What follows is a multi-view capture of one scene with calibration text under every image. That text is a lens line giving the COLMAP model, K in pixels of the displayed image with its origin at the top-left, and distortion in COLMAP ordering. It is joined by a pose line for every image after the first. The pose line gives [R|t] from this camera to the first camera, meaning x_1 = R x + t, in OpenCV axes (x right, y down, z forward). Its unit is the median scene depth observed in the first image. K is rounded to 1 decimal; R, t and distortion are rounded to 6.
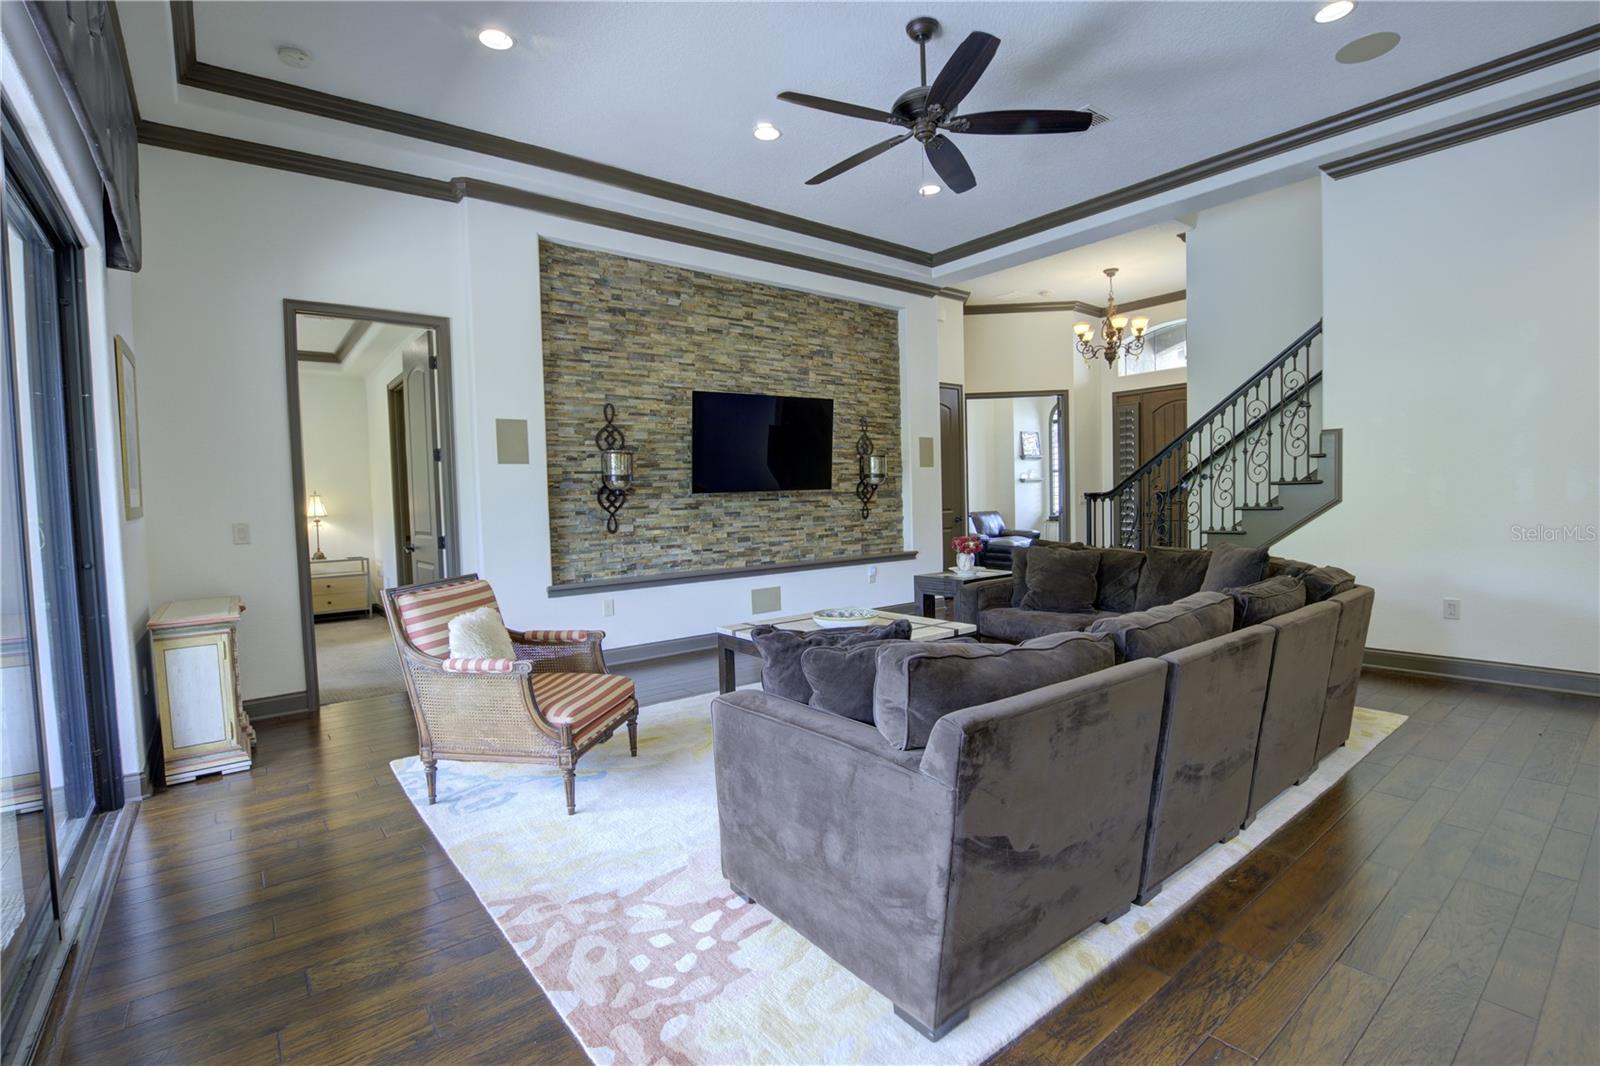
lens RADIAL K [[740.4, 0, 804.2], [0, 740.4, 535.2], [0, 0, 1]] dist [-0.031470, 0.001453]
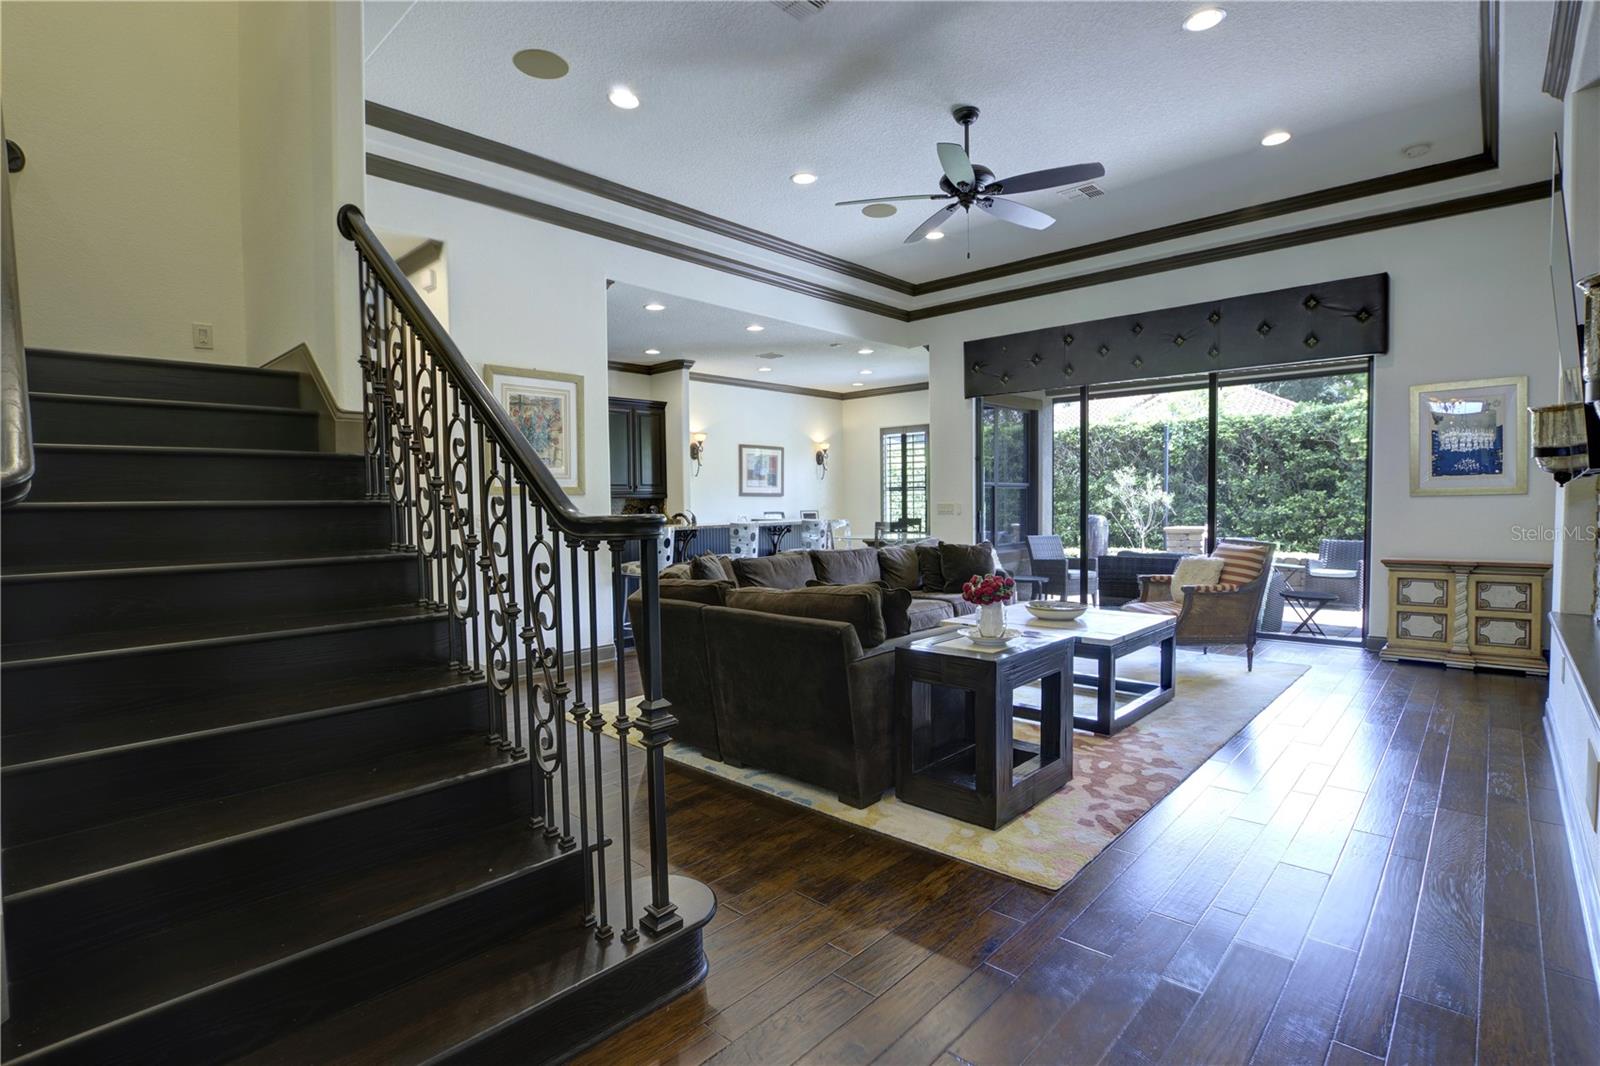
lens RADIAL K [[768.7, 0, 800.0], [0, 768.7, 533.0], [0, 0, 1]] dist [-0.032731, 0.001881]
pose [[-0.987949, 0.045849, -0.147835, 0.417728], [0.031544, 0.994716, 0.097699, -0.086680], [0.151533, 0.091858, -0.984175, 1.451676]]
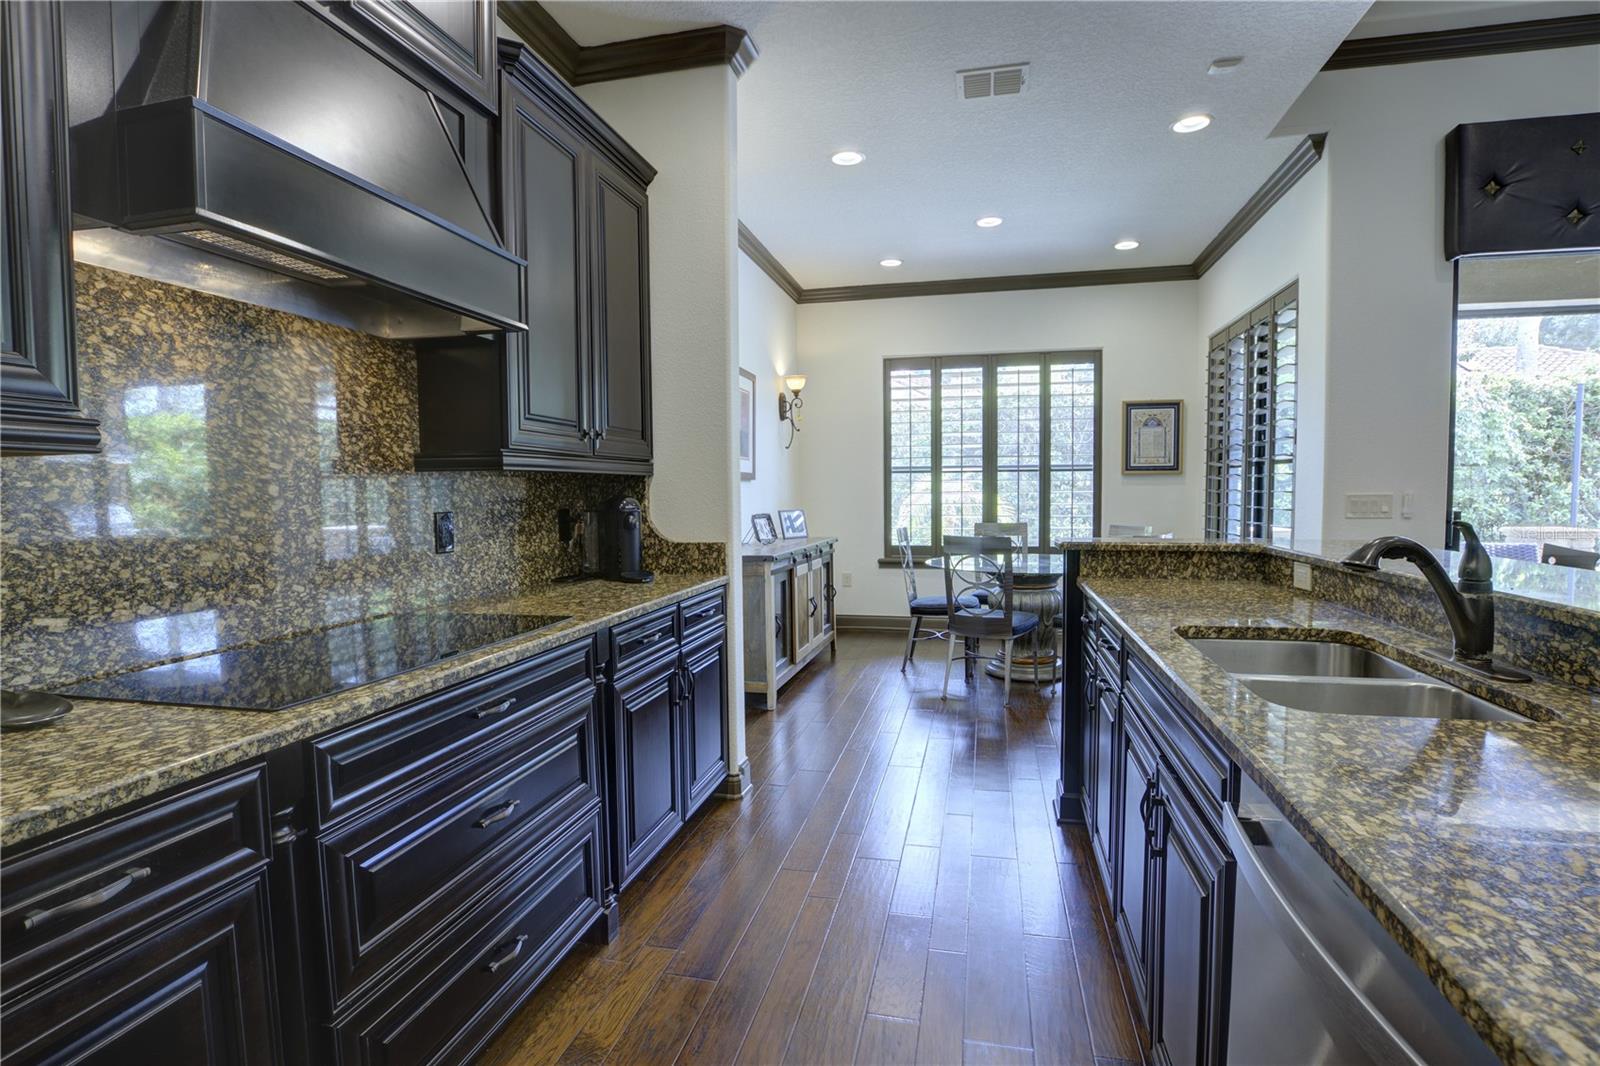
lens RADIAL K [[768.7, 0, 800.0], [0, 768.7, 533.0], [0, 0, 1]] dist [-0.032731, 0.001881]
pose [[-0.782660, 0.069012, -0.618612, 0.715330], [-0.001107, 0.993679, 0.112254, -0.027679], [0.622449, 0.088542, -0.777636, 0.210649]]
